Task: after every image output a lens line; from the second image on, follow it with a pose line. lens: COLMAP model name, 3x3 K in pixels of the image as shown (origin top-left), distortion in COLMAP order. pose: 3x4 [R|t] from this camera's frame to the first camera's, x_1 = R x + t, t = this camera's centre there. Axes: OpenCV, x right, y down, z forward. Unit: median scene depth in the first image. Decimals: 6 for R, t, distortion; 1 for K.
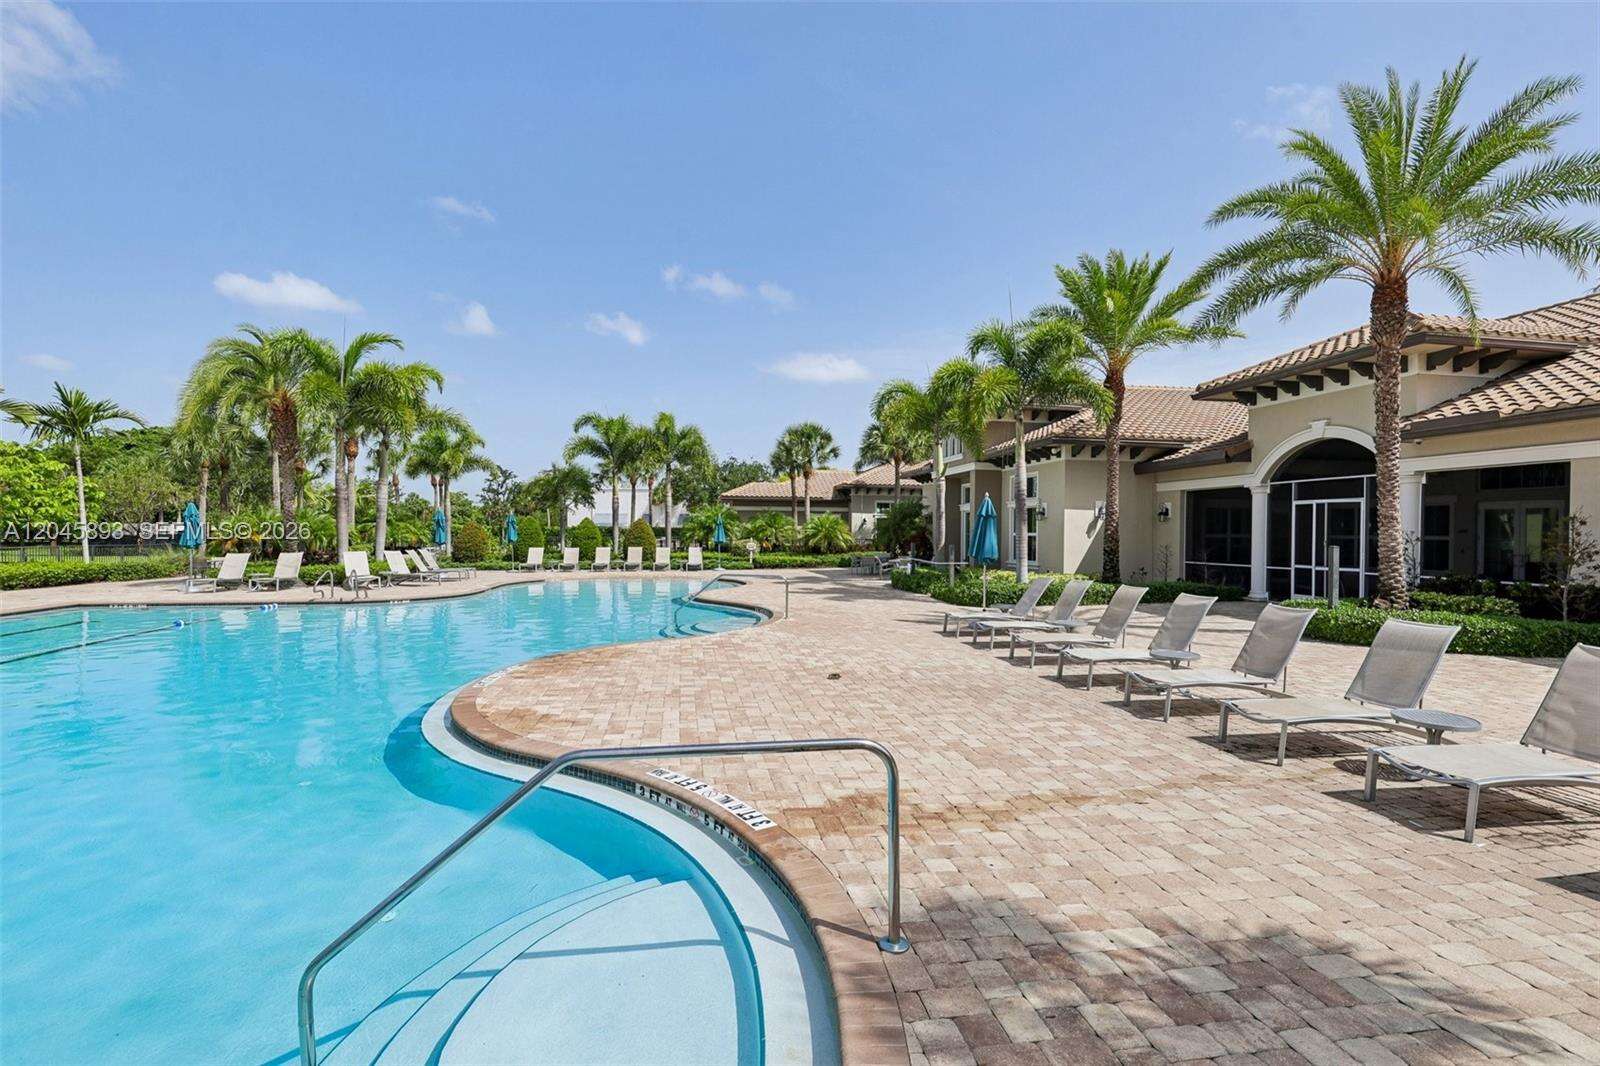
lens RADIAL K [[729.4, 0, 807.2], [0, 729.4, 537.8], [0, 0, 1]] dist [-0.000607, 0.000533]
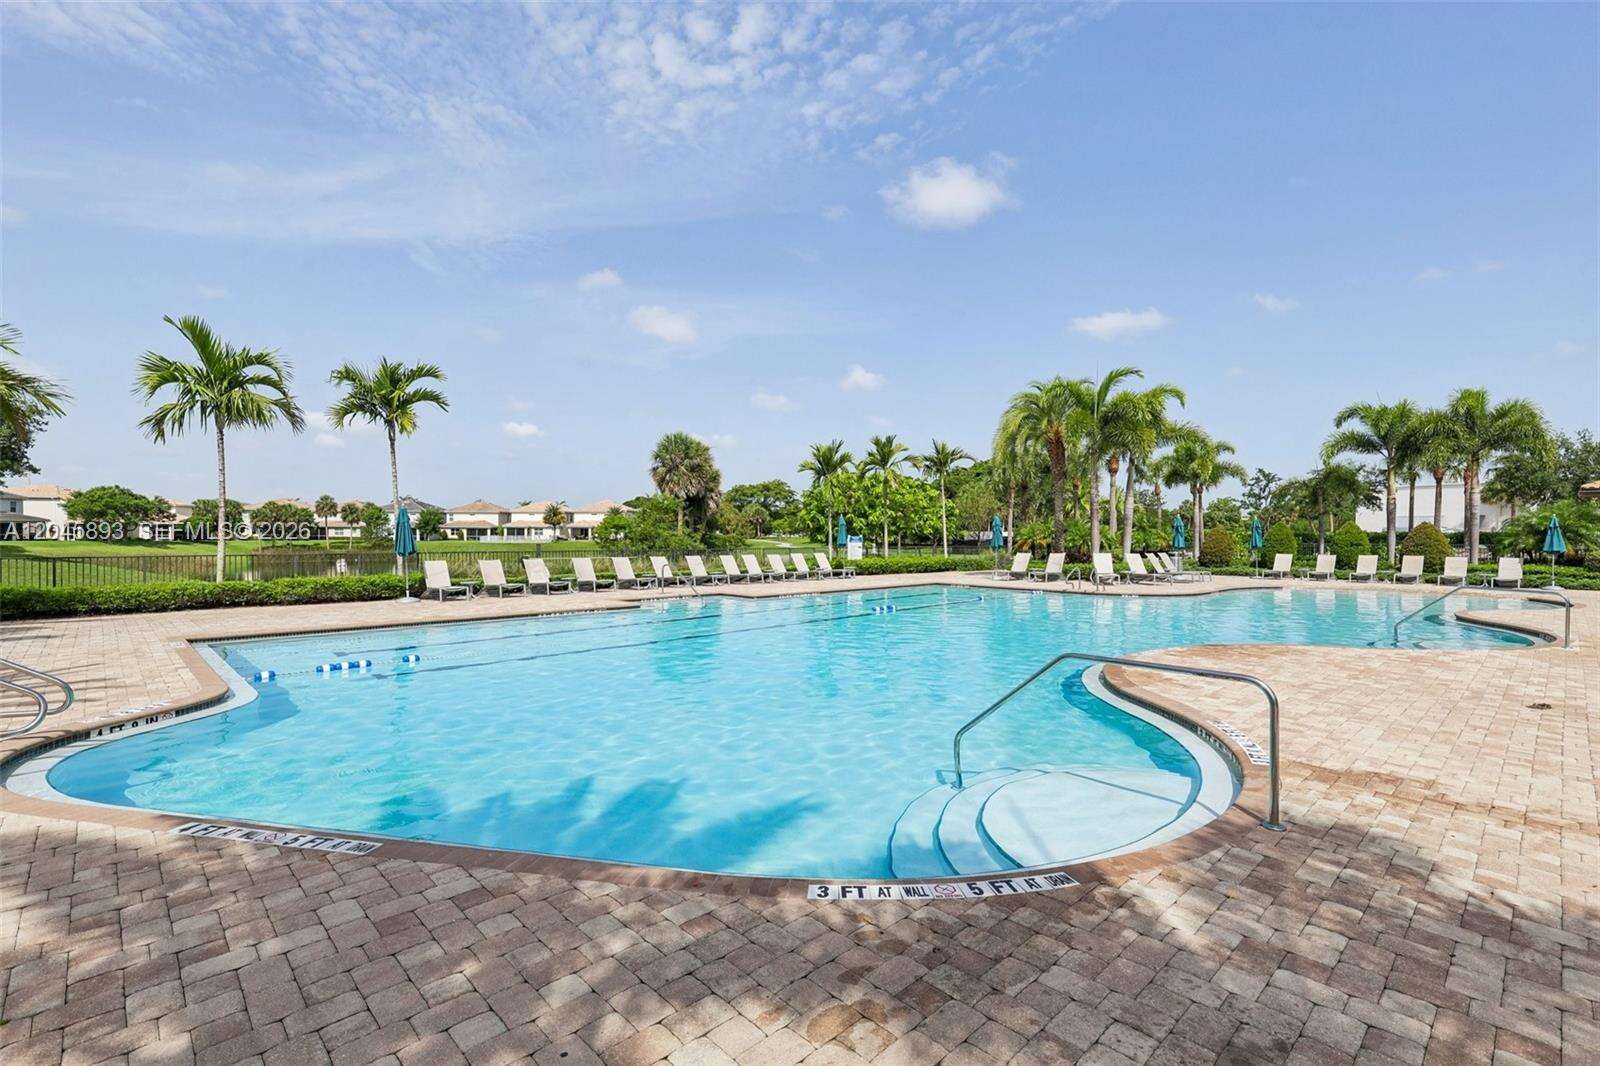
lens RADIAL K [[729.4, 0, 814.1], [0, 729.4, 538.1], [0, 0, 1]] dist [-0.000607, 0.000533]
pose [[0.562610, 0.001993, -0.826720, 0.092764], [-0.008822, 0.999955, -0.003593, 0.001862], [0.826675, 0.009315, 0.562602, -0.062438]]
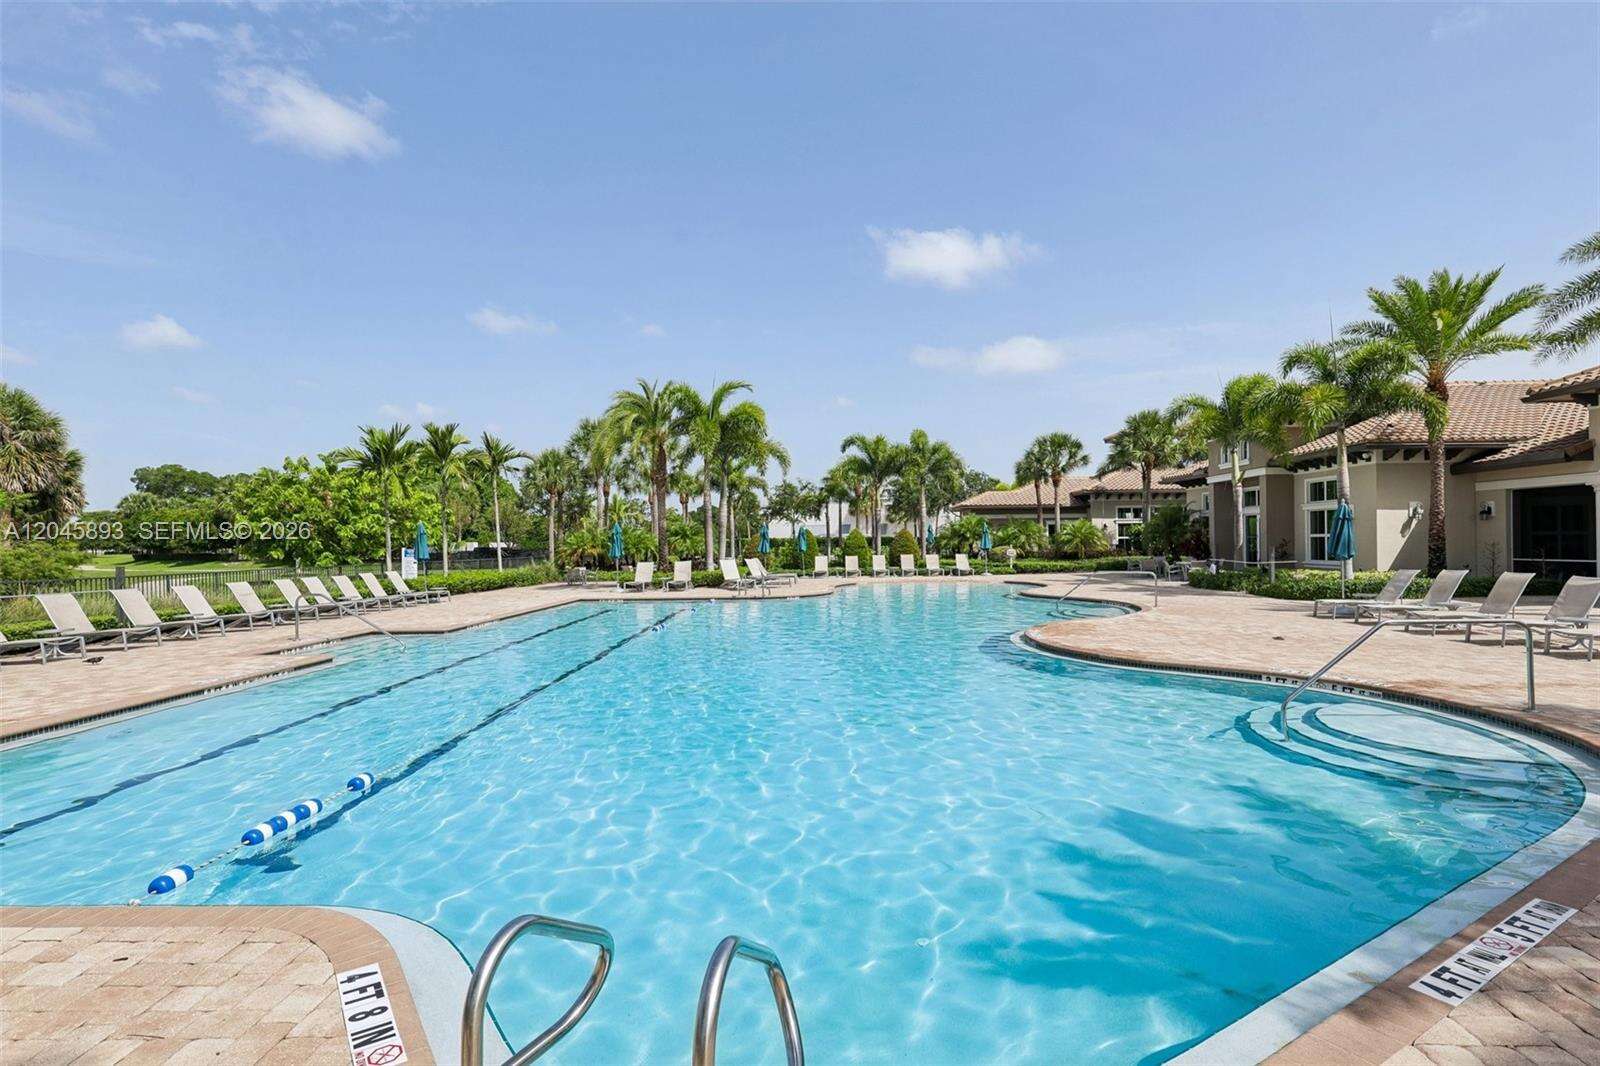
lens RADIAL K [[771.6, 0, 810.7], [0, 771.6, 529.4], [0, 0, 1]] dist [0.001920, 0.000696]
pose [[0.979090, -0.021138, -0.202328, -0.186102], [0.016215, 0.999531, -0.025960, 0.003211], [0.202782, 0.022137, 0.978974, -0.213698]]
